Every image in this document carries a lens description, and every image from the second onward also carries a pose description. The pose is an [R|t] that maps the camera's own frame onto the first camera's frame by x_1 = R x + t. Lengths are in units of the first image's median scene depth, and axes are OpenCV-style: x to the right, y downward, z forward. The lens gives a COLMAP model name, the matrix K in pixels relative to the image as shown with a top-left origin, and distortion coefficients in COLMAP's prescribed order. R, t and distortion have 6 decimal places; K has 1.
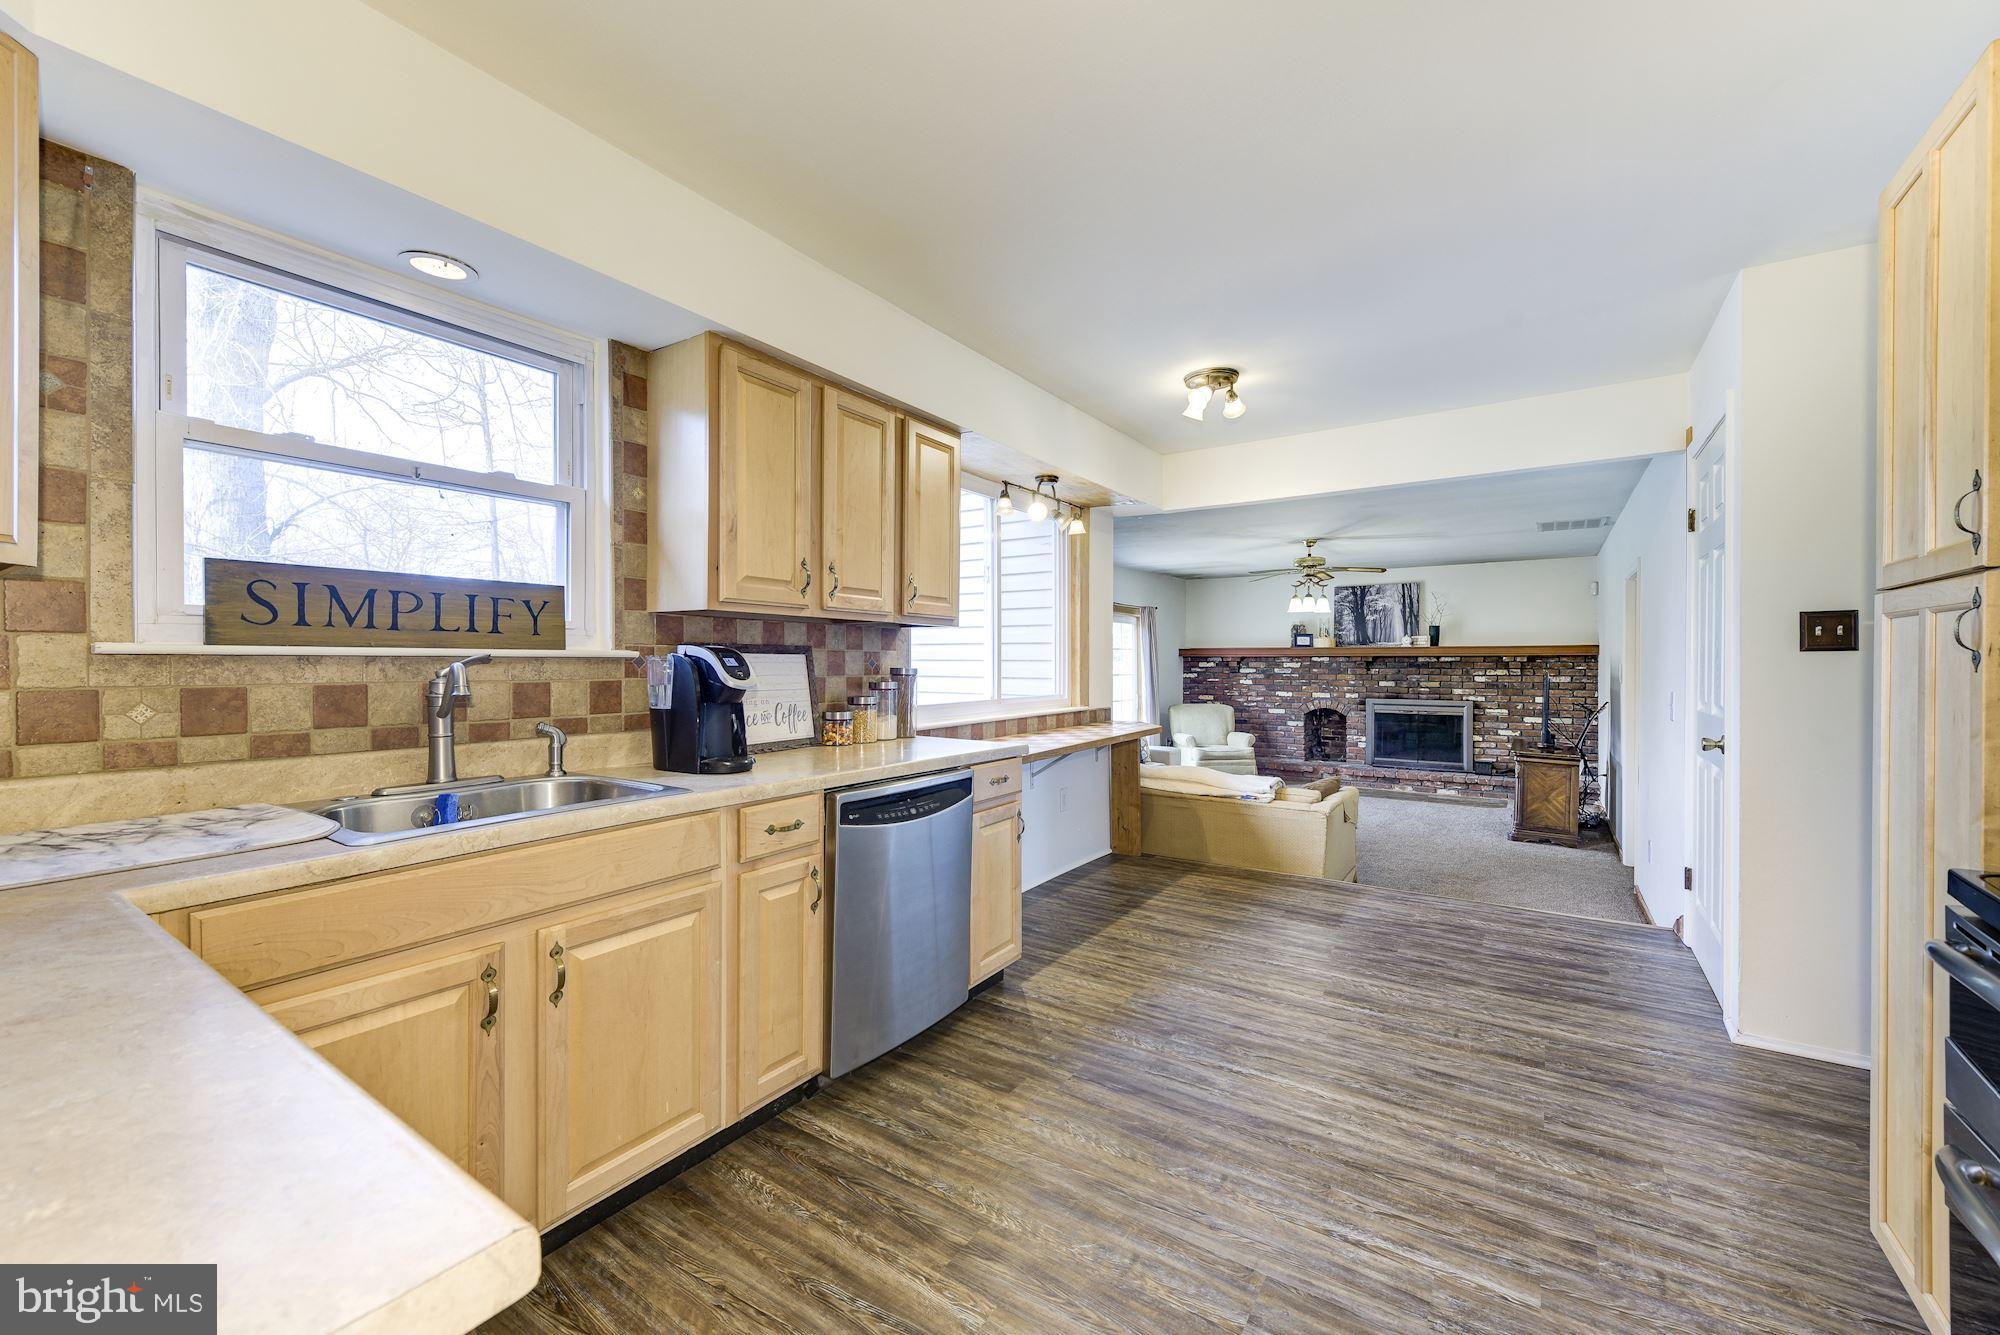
lens RADIAL K [[726.5, 0, 1020.5], [0, 726.5, 661.7], [0, 0, 1]] dist [0.003481, -0.000482]
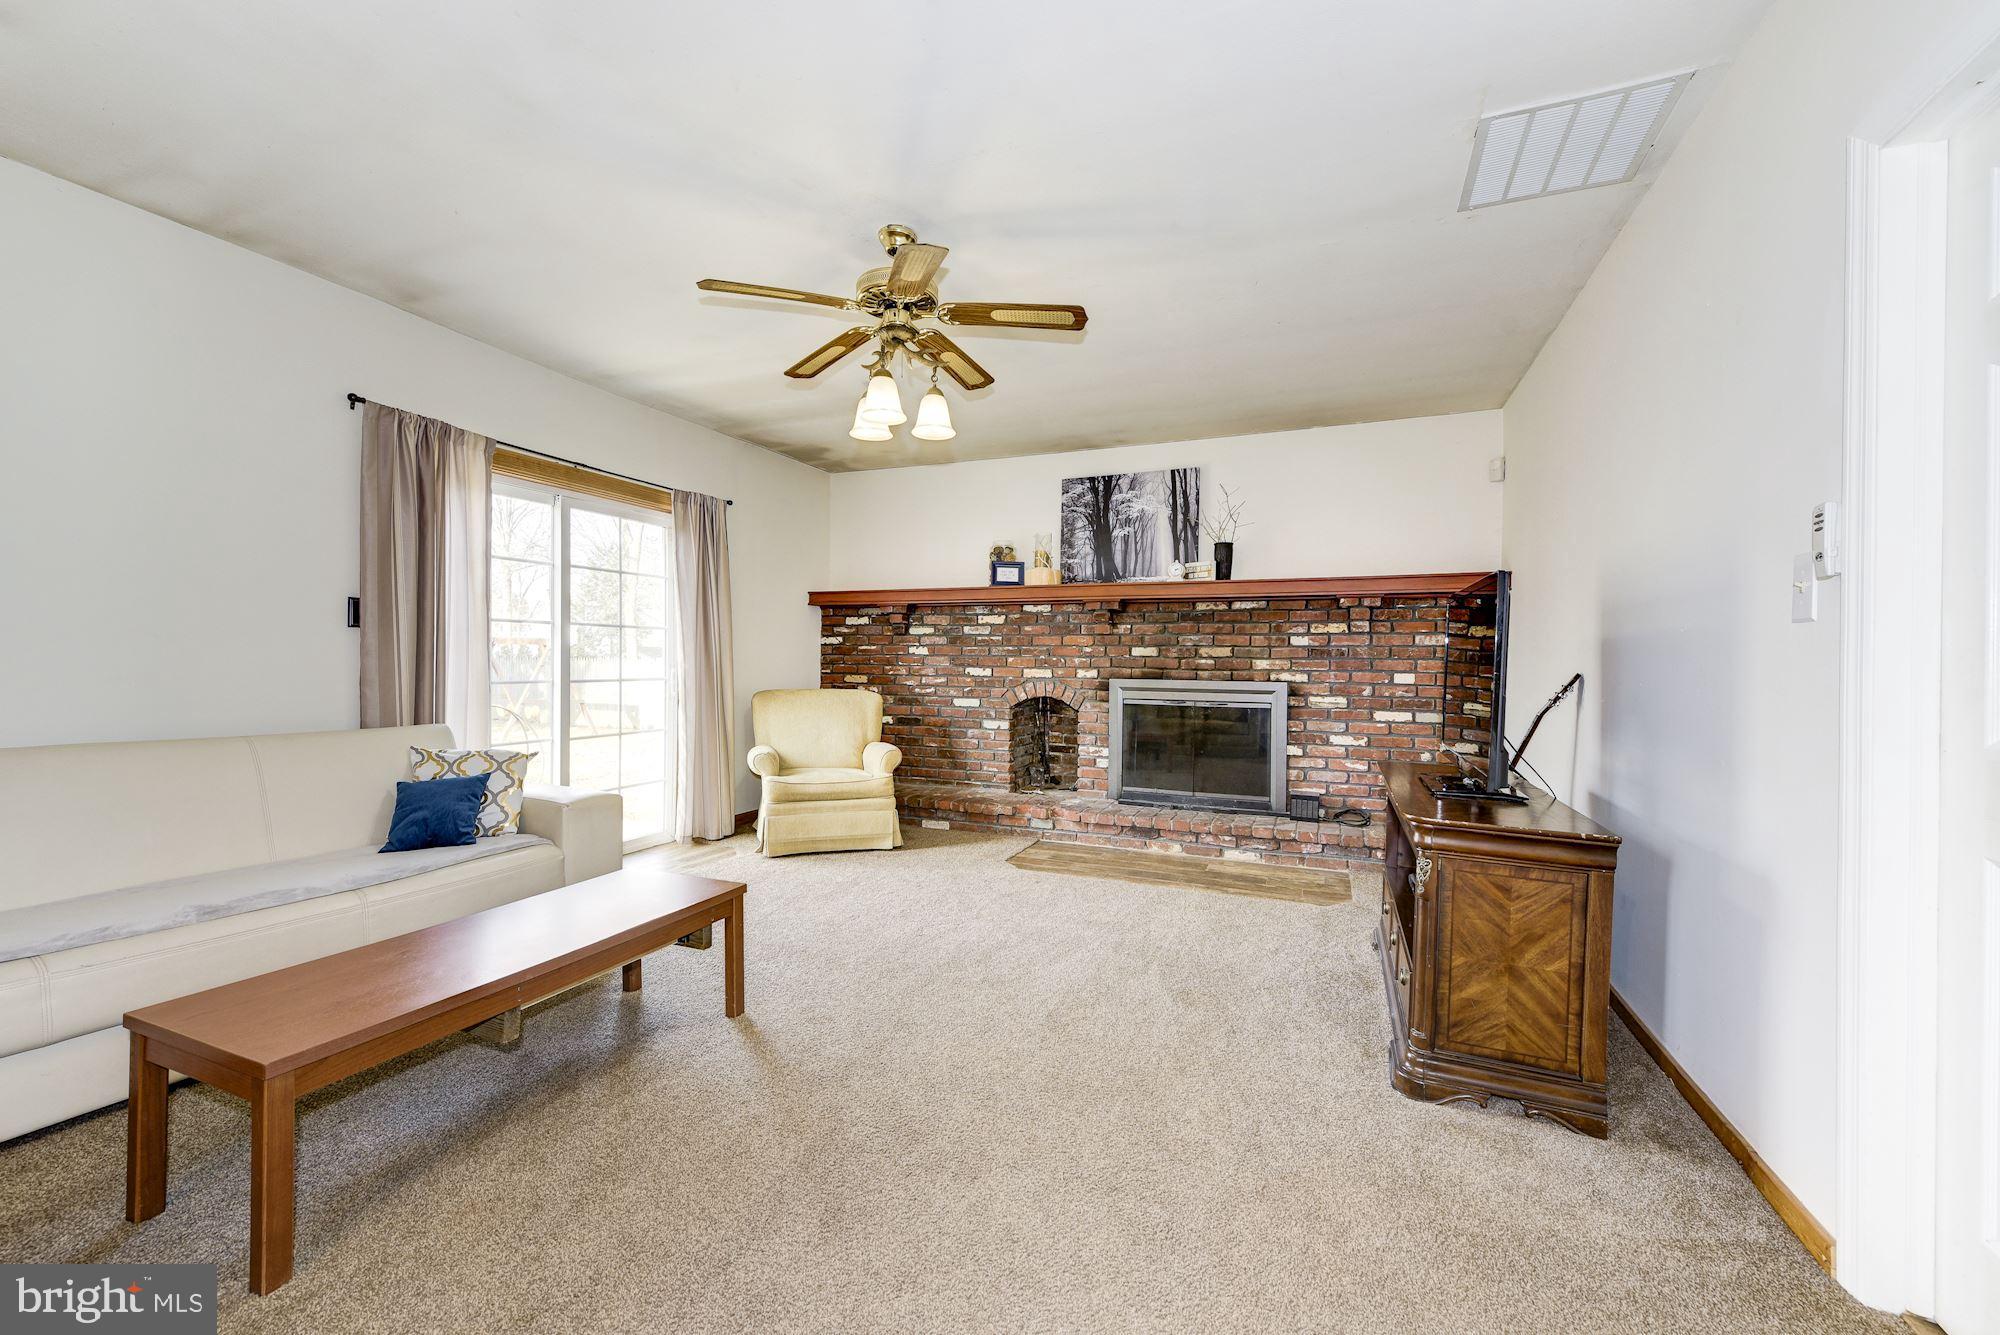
lens RADIAL K [[797.1, 0, 970.0], [0, 797.1, 649.1], [0, 0, 1]] dist [0.003420, -0.000948]
pose [[0.982456, 0.009796, 0.186236, 0.260897], [-0.009180, 0.999949, -0.004167, 0.032081], [-0.186268, 0.002384, 0.982496, 0.430622]]
